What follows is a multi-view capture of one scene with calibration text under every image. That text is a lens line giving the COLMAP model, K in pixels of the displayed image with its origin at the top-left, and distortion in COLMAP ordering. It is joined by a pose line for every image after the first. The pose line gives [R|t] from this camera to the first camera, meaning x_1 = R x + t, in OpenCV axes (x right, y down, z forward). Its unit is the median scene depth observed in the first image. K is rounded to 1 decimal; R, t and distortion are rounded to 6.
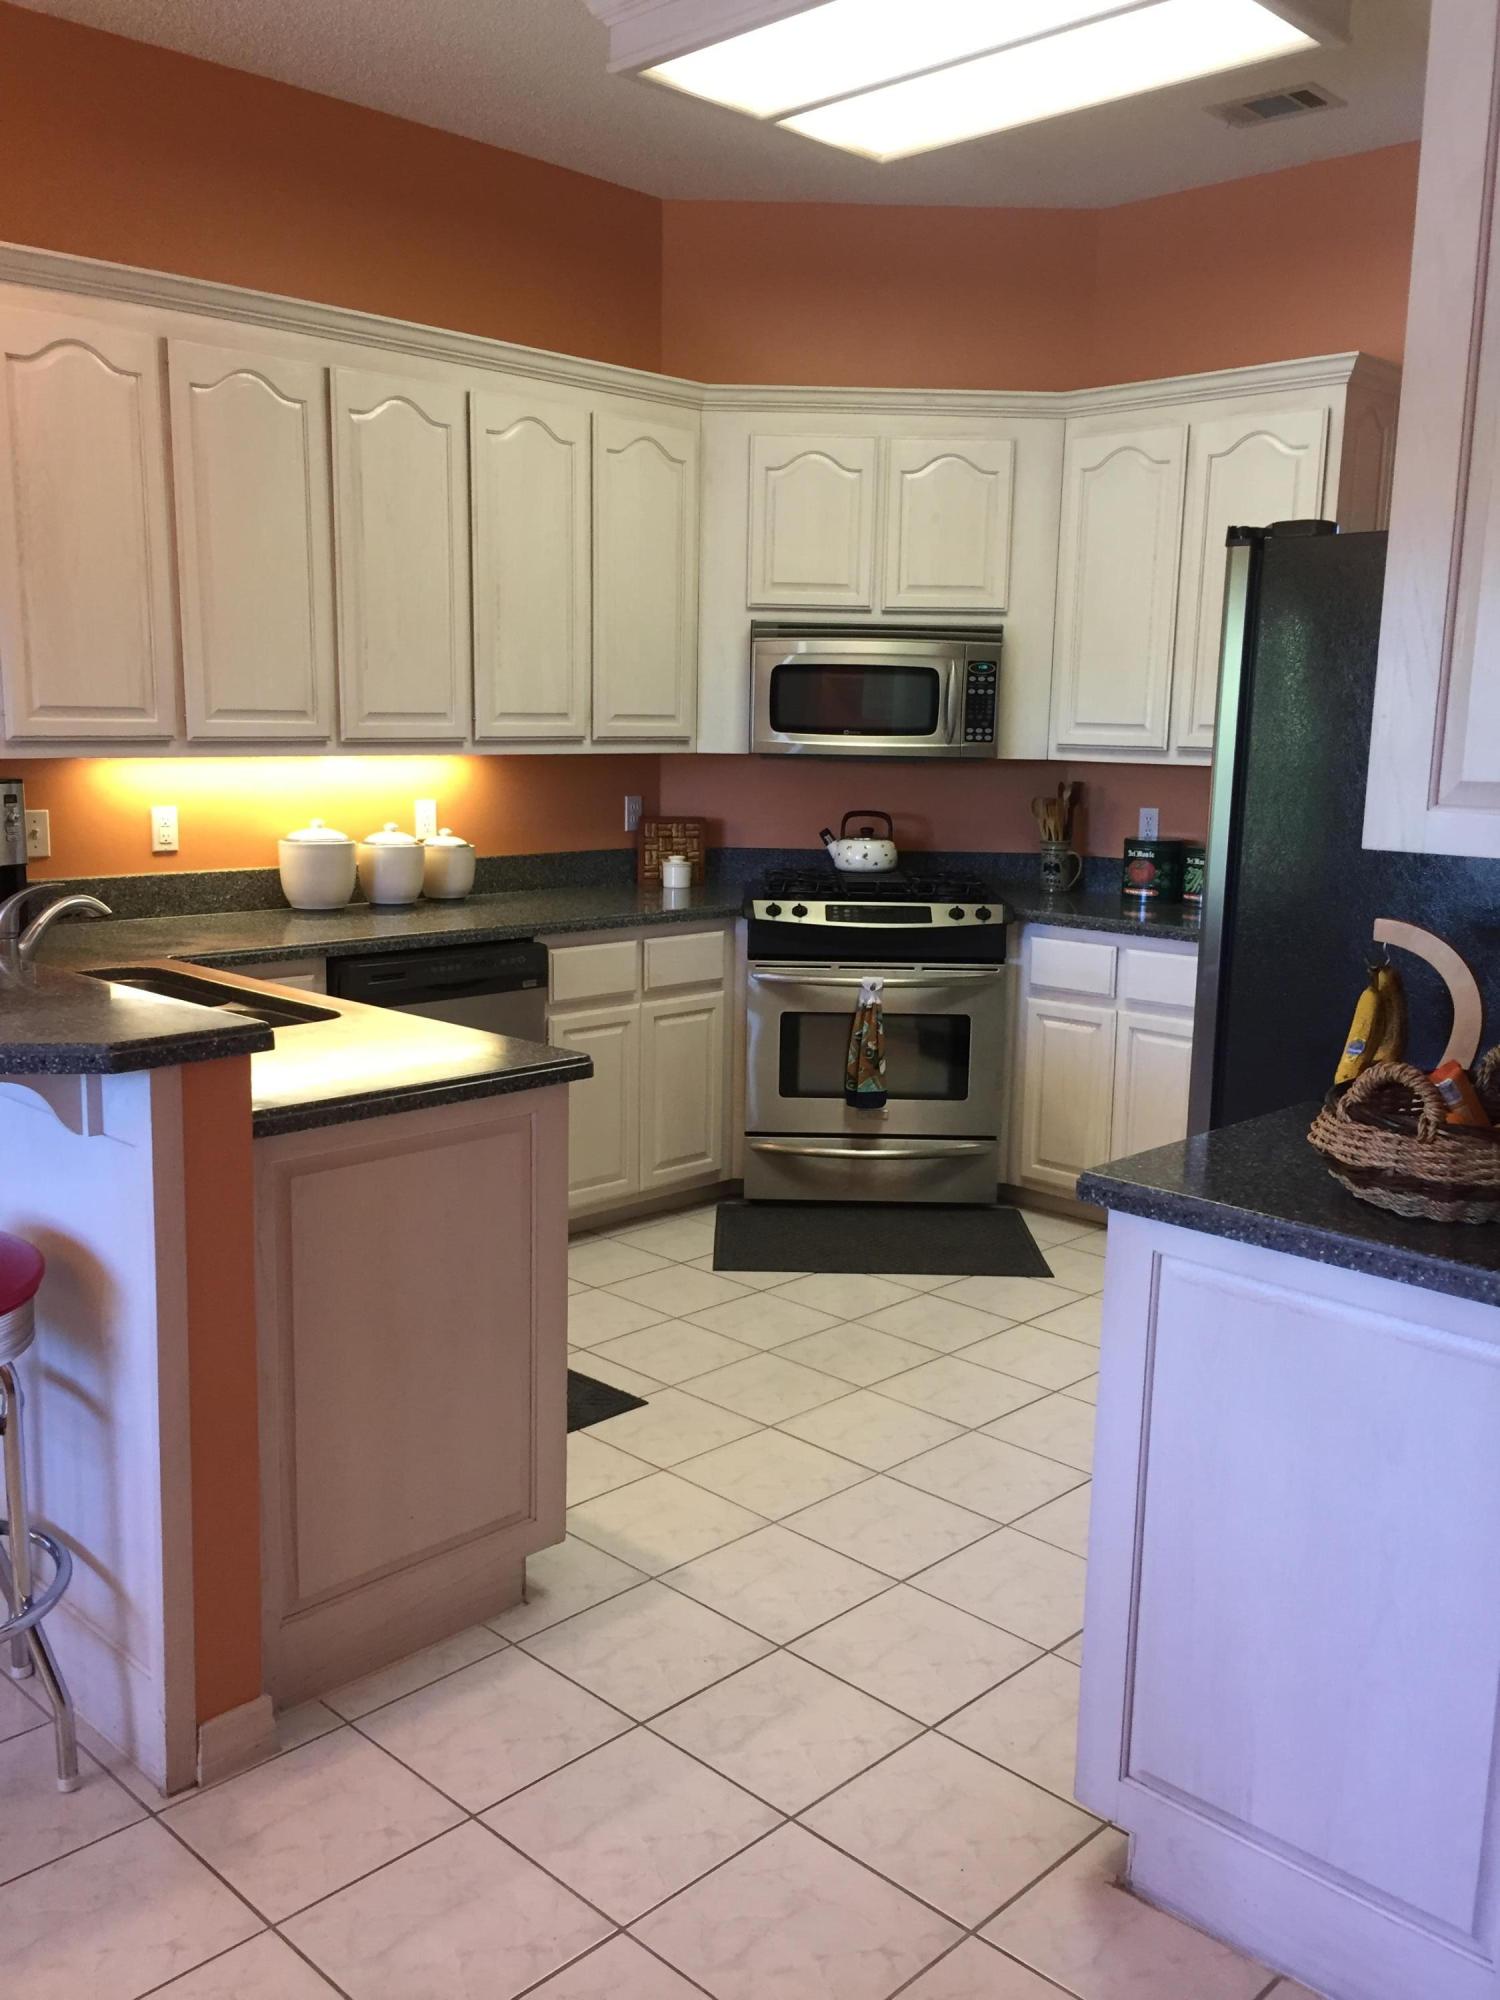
lens RADIAL K [[1720.7, 0, 742.7], [0, 1720.7, 1003.0], [0, 0, 1]] dist [0.074800, -0.099075]
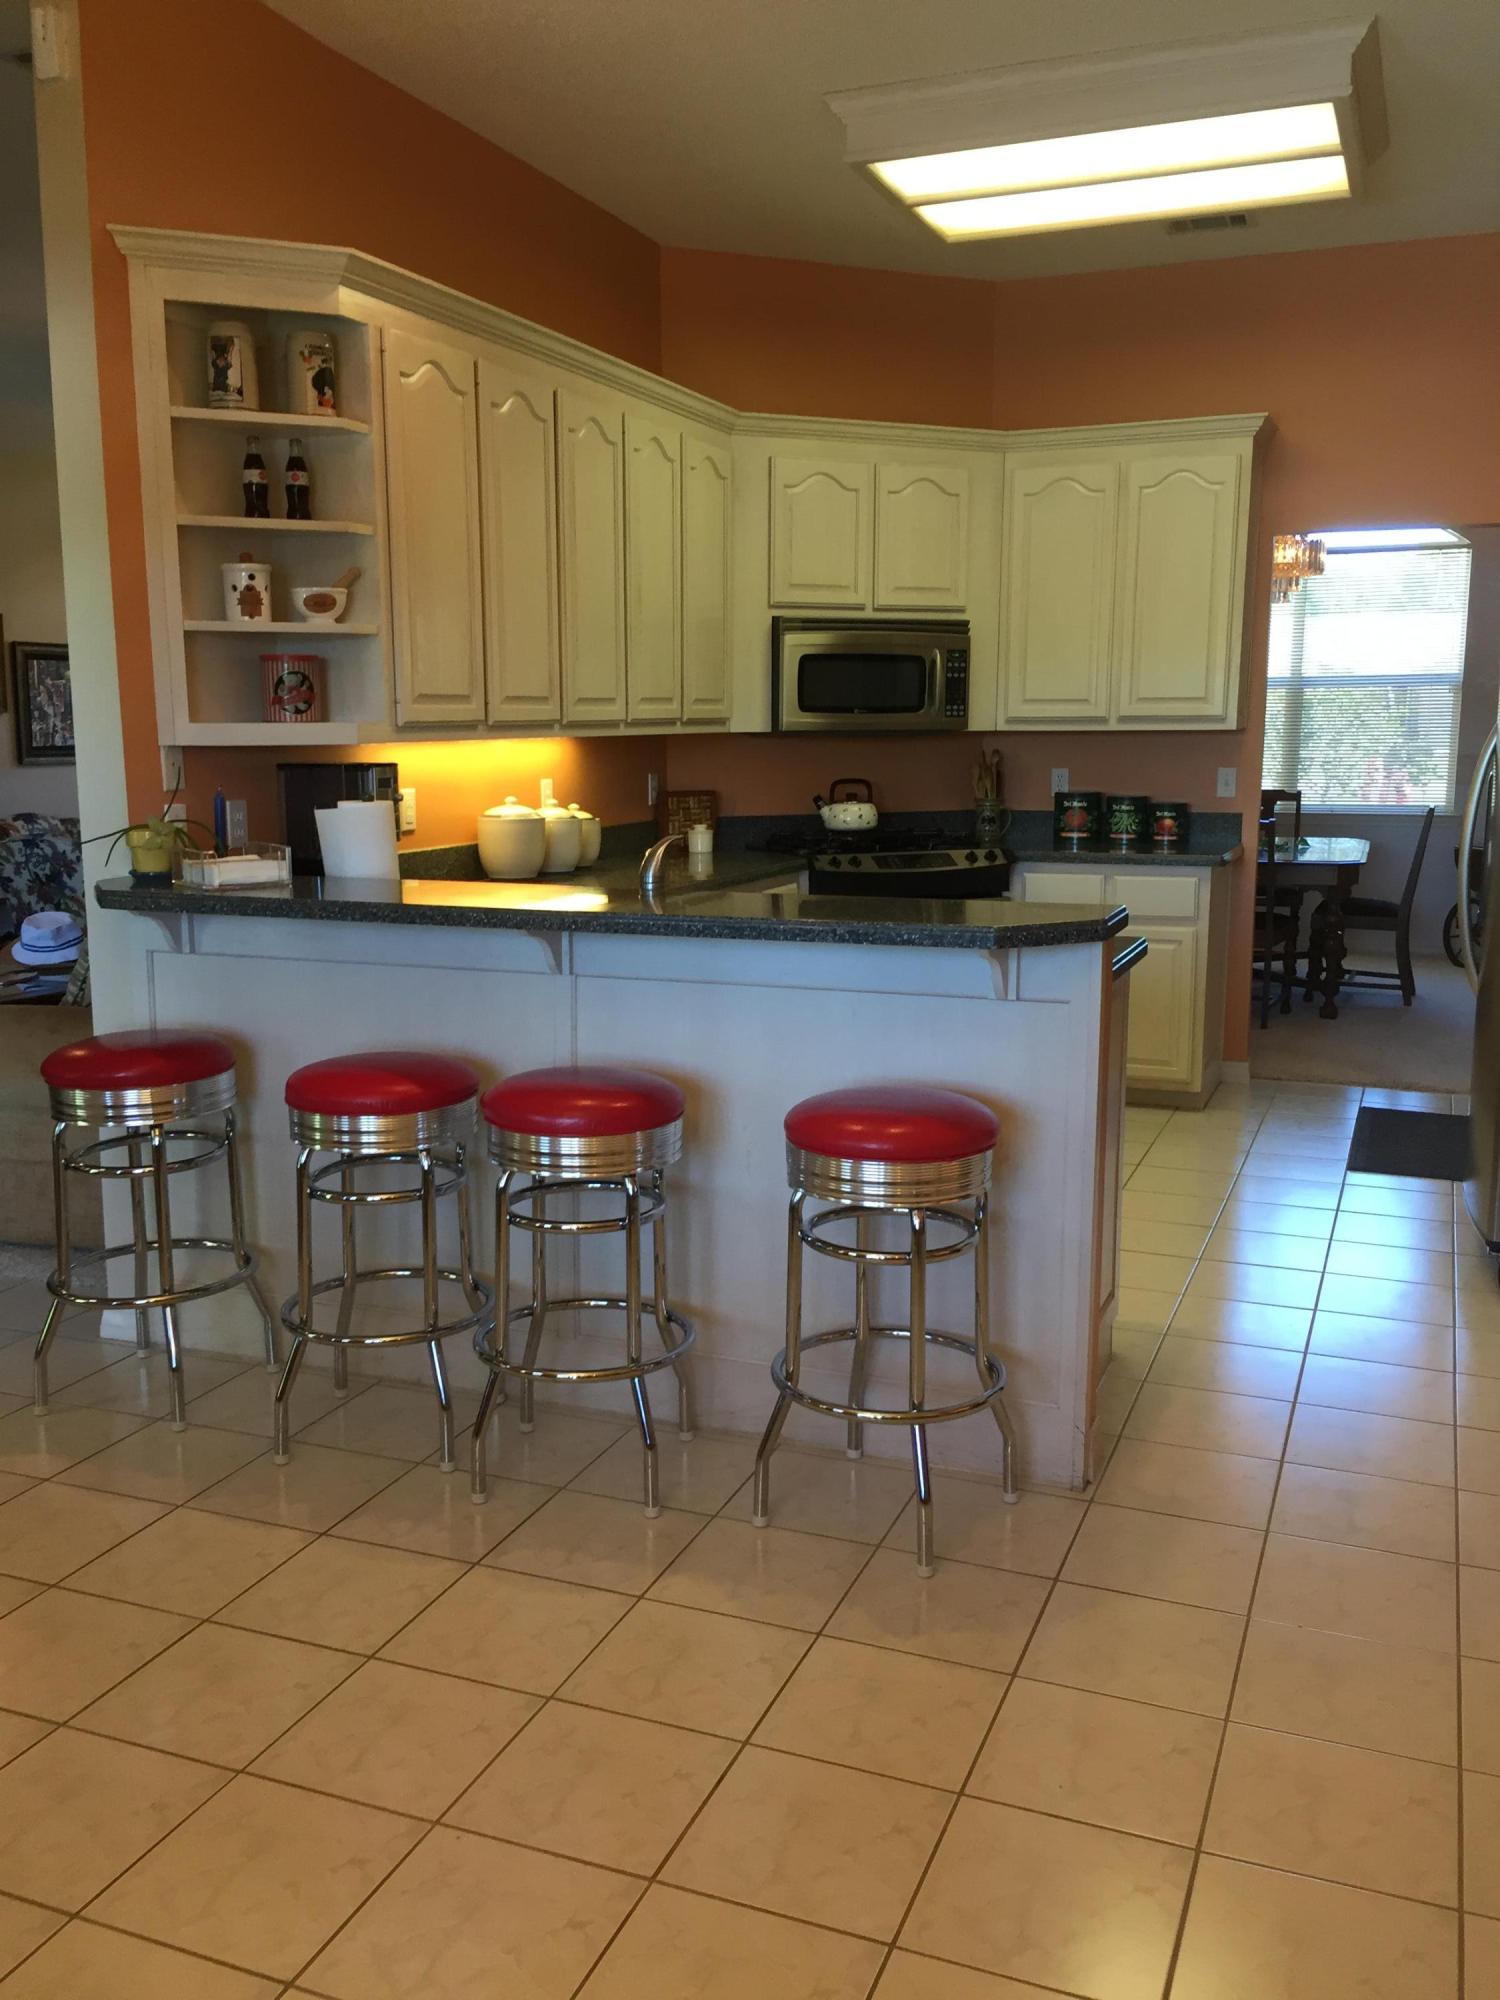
lens RADIAL K [[1720.7, 0, 754.8], [0, 1720.7, 993.0], [0, 0, 1]] dist [0.074800, -0.099075]
pose [[0.923267, -0.081792, 0.375352, -0.470773], [0.084255, 0.996395, 0.009877, 0.017904], [-0.374807, 0.022506, 0.926830, -0.063440]]
